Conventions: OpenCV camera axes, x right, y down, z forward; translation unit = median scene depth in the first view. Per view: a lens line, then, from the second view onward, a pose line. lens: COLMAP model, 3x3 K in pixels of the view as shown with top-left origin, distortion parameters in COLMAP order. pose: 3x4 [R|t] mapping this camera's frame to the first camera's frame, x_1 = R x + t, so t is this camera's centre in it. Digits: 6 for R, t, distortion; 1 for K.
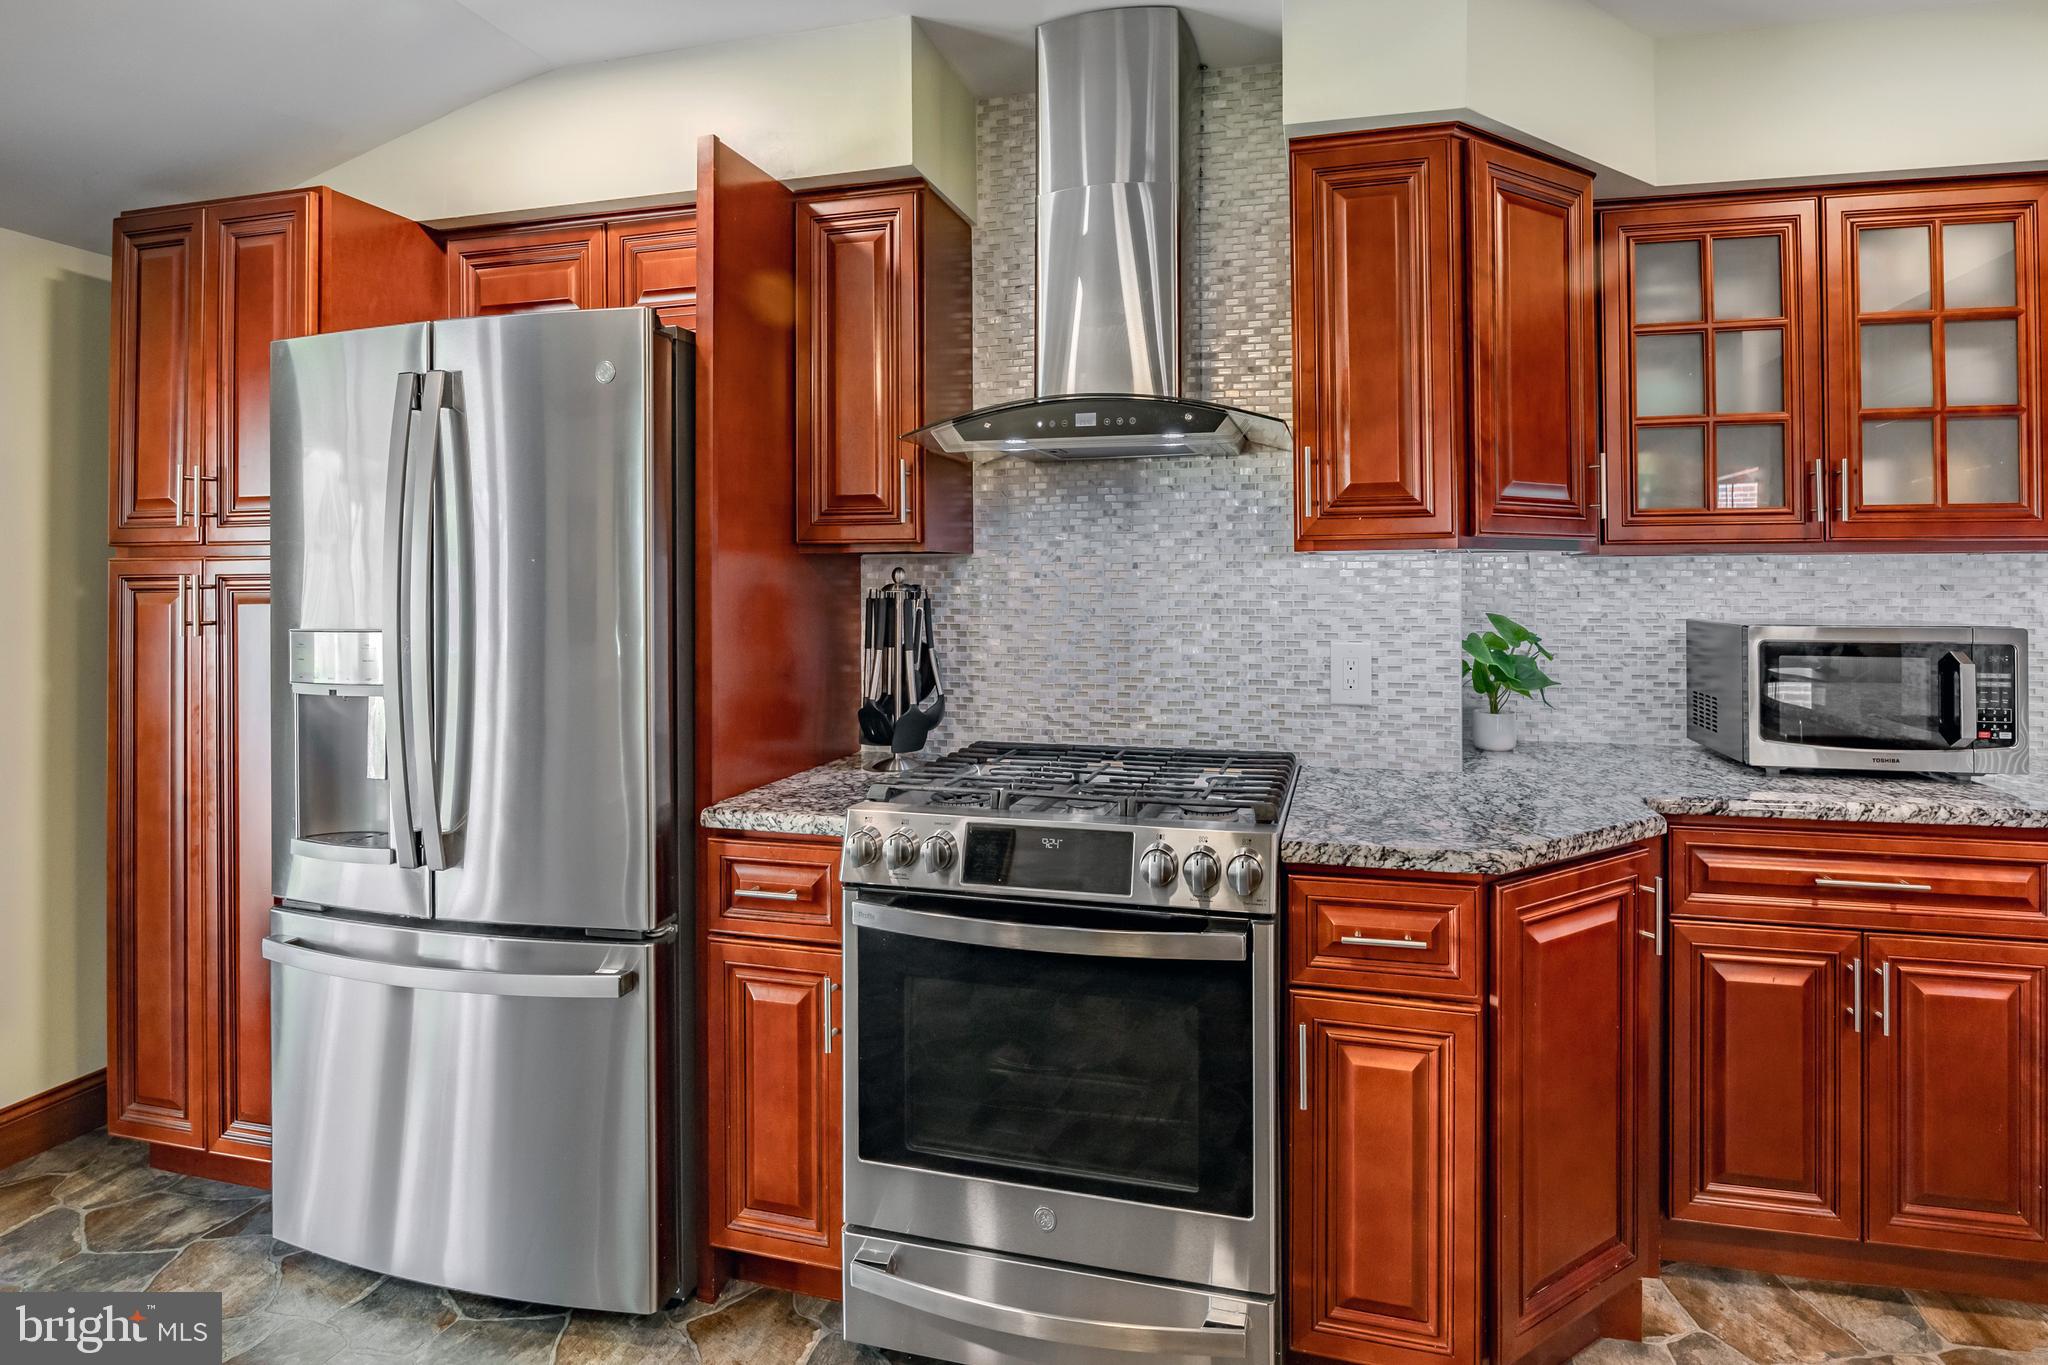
lens RADIAL K [[909.0, 0, 1101.4], [0, 909.0, 591.4], [0, 0, 1]] dist [-0.006786, 0.002649]
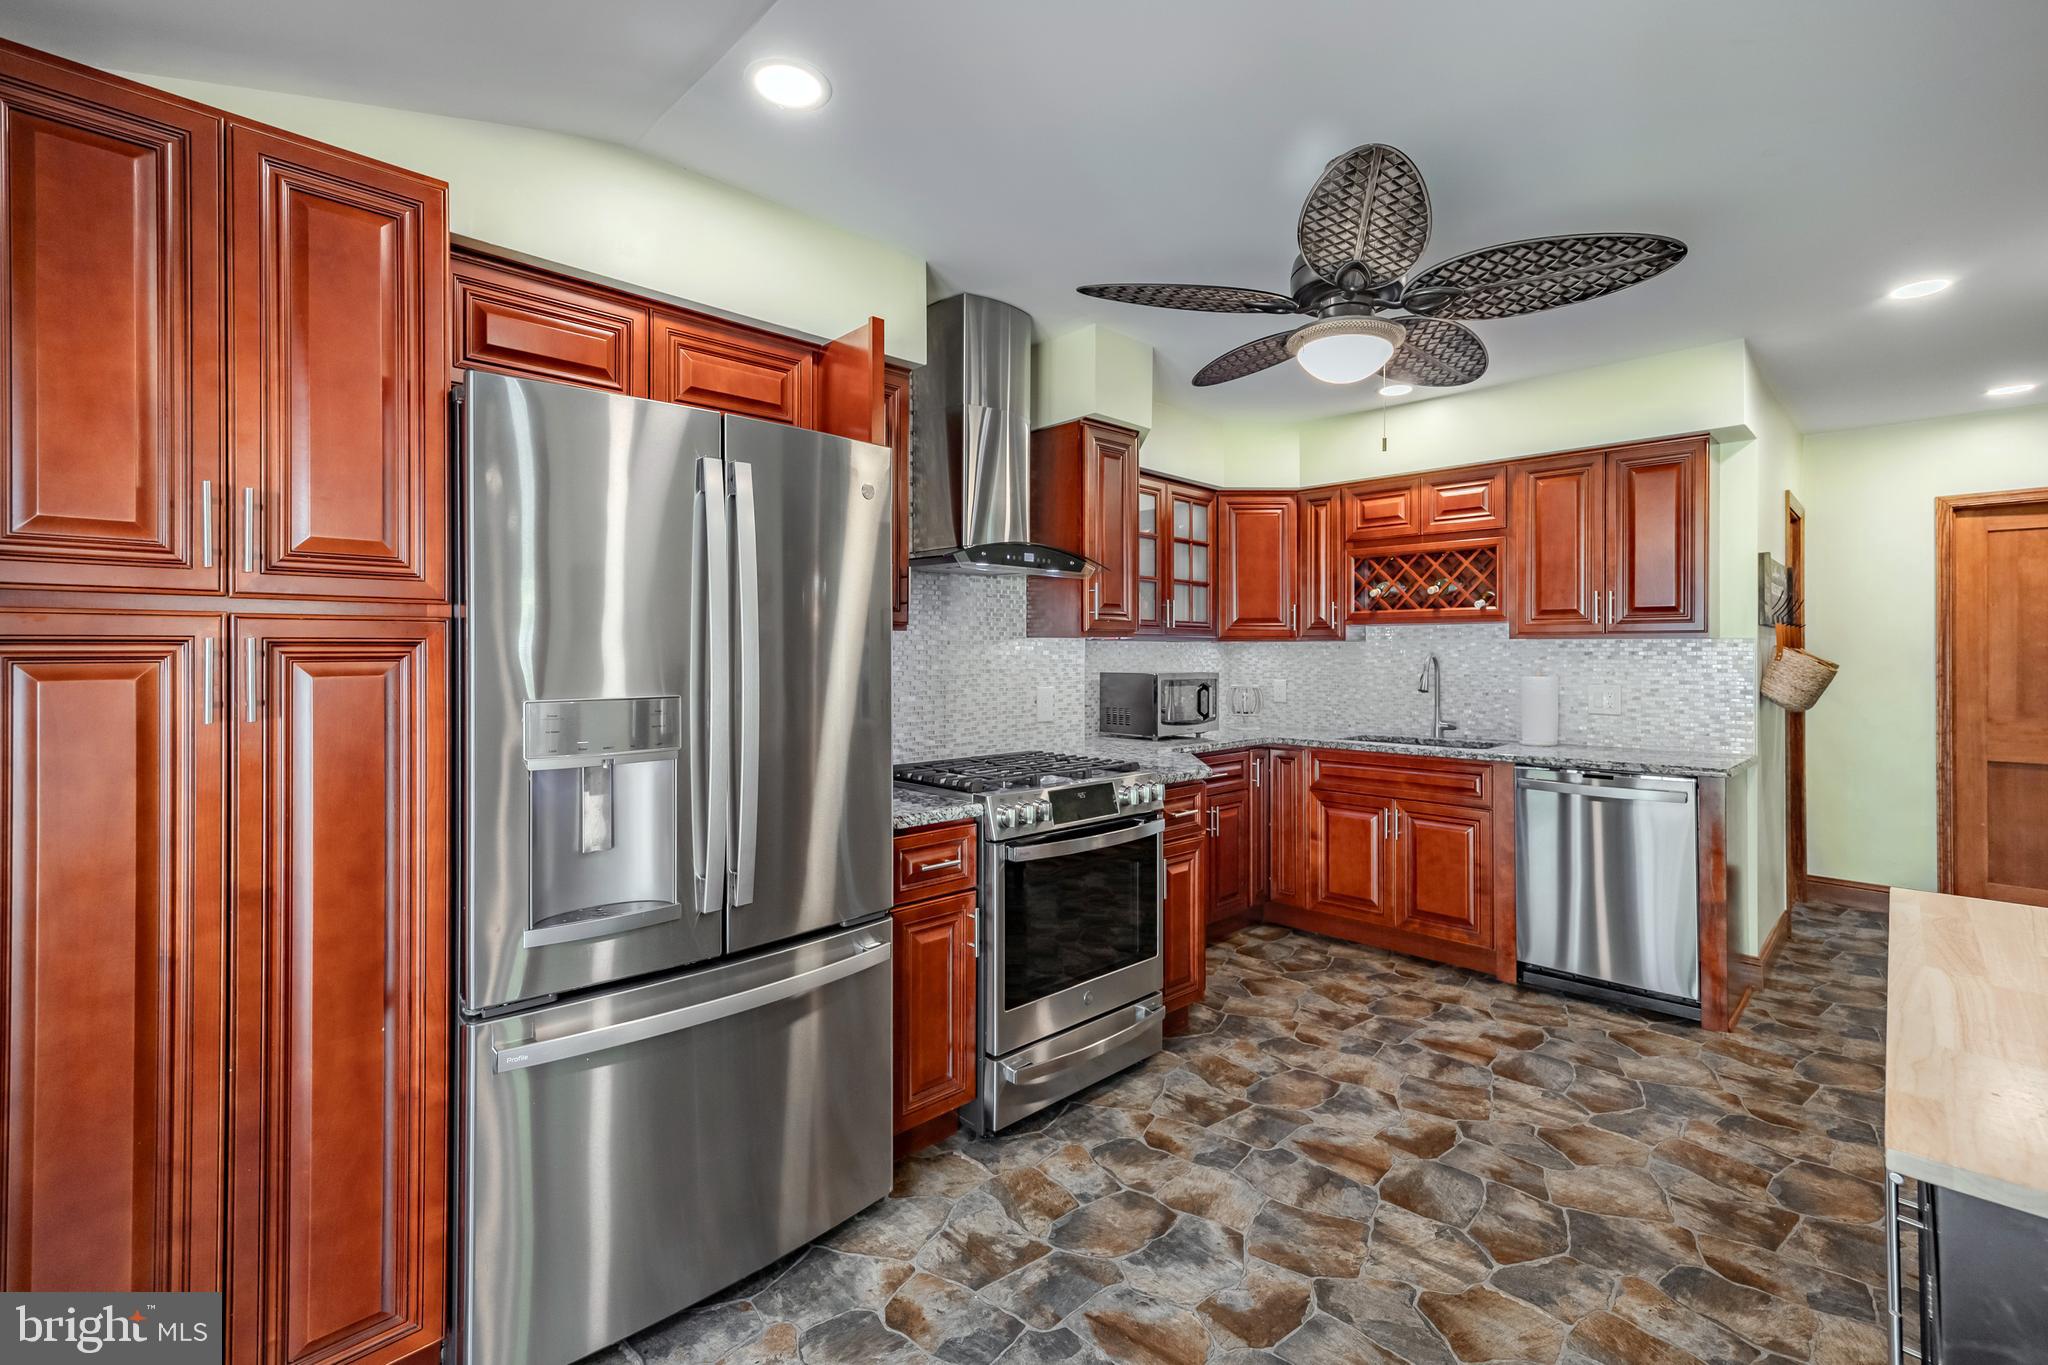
lens RADIAL K [[881.8, 0, 1031.0], [0, 881.8, 664.9], [0, 0, 1]] dist [0.005468, 0.000945]
pose [[0.555931, -0.009828, 0.831170, -1.218246], [-0.000311, 0.999928, 0.012032, -0.008878], [-0.831228, -0.006947, 0.555888, 0.060360]]
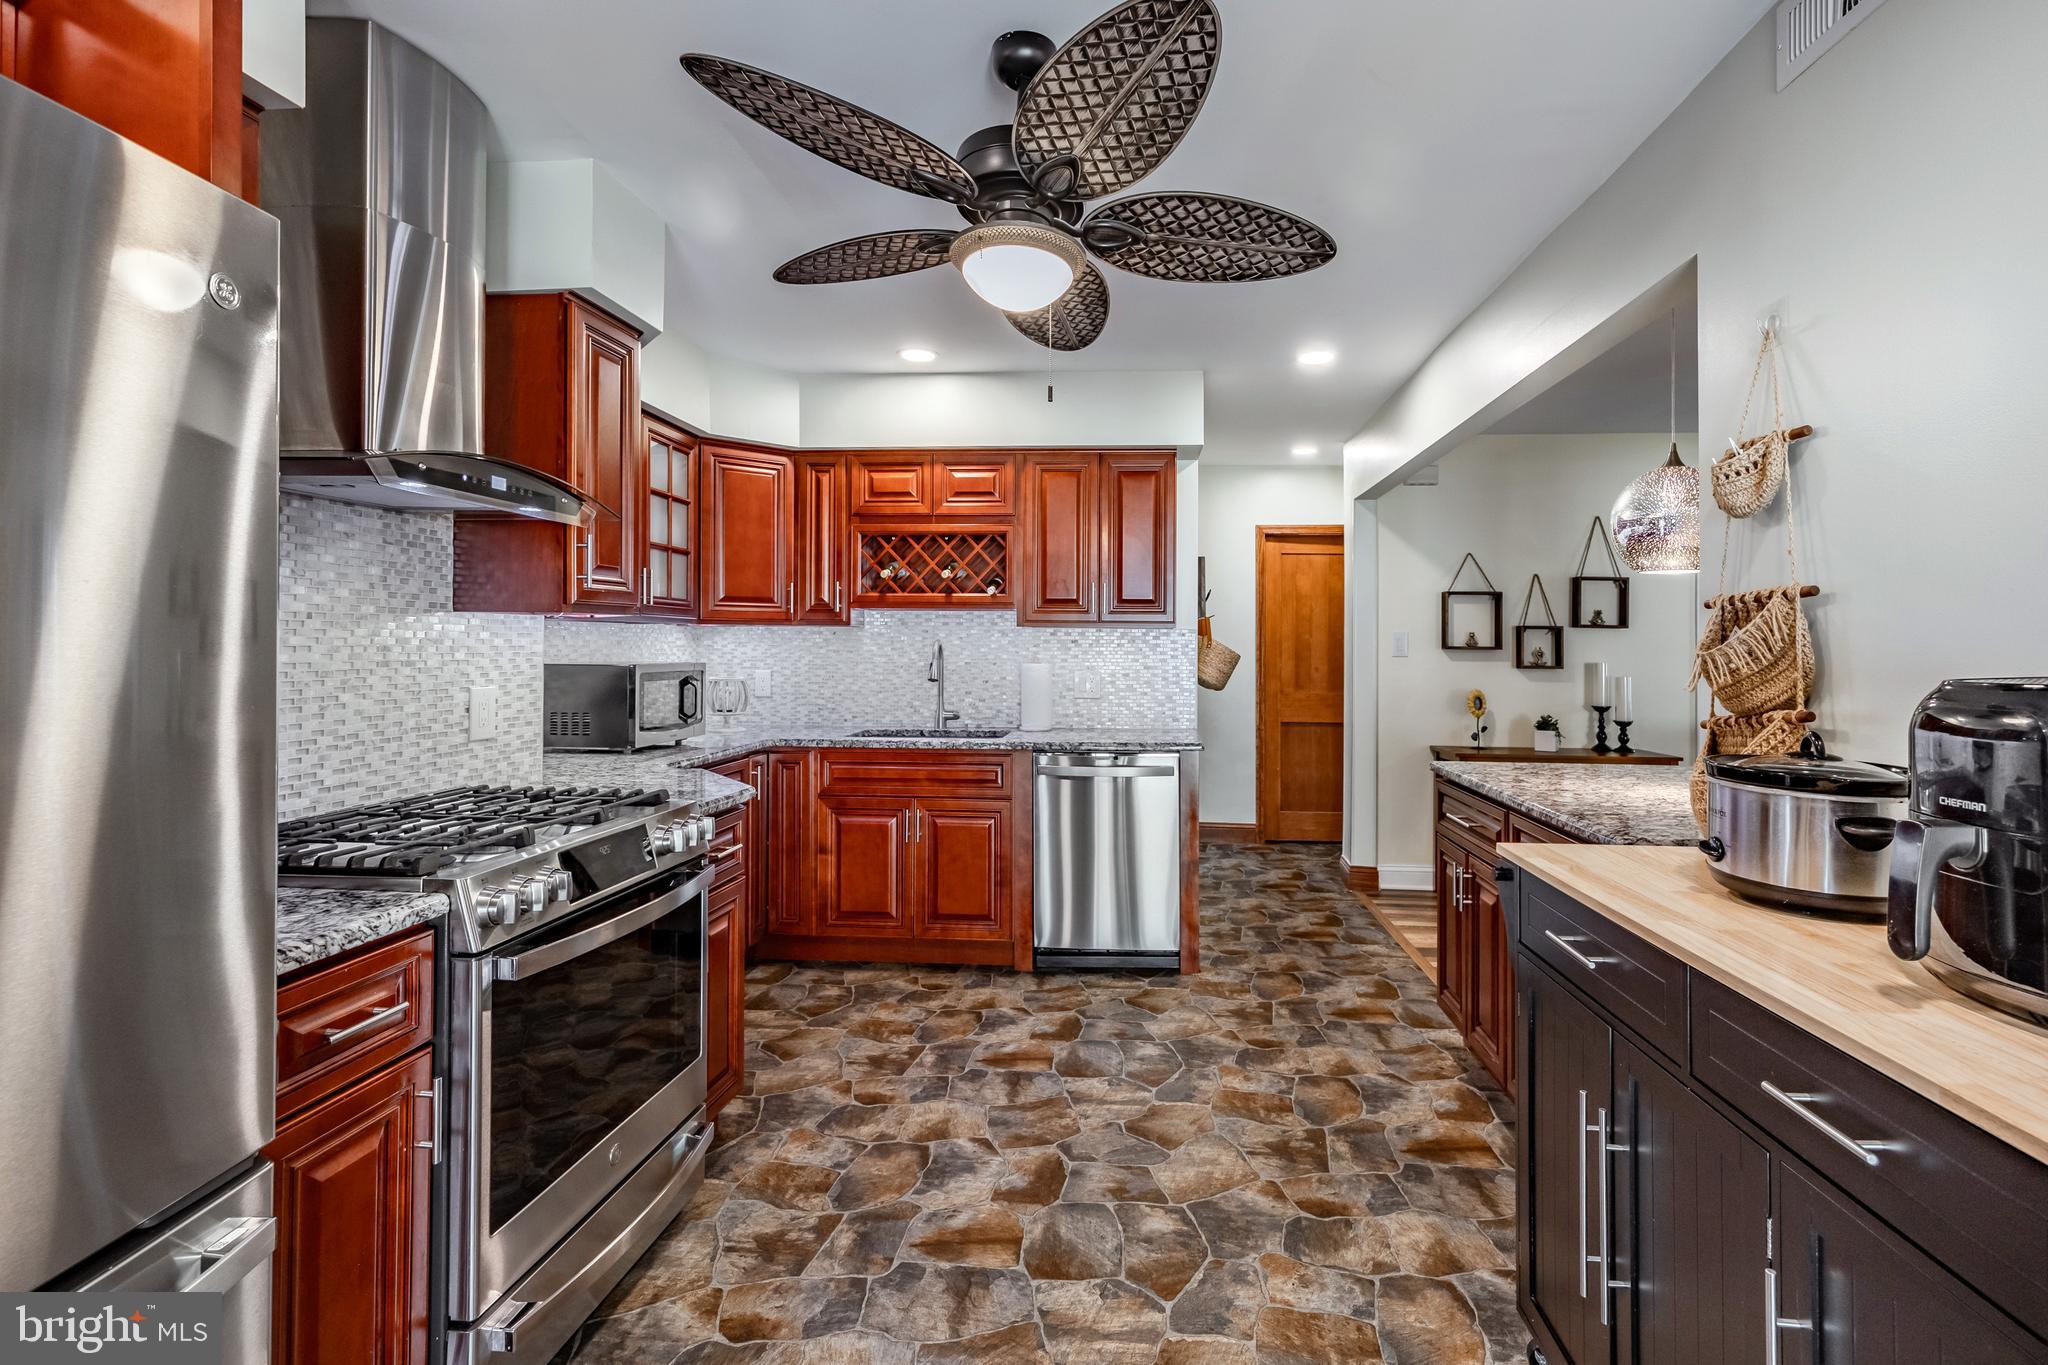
lens RADIAL K [[909.0, 0, 1080.1], [0, 909.0, 639.0], [0, 0, 1]] dist [-0.006786, 0.002649]
pose [[-0.123499, 0.005624, 0.992329, -1.024548], [-0.004107, 0.999972, -0.006178, -0.002639], [-0.992336, -0.004839, -0.123473, 0.385394]]
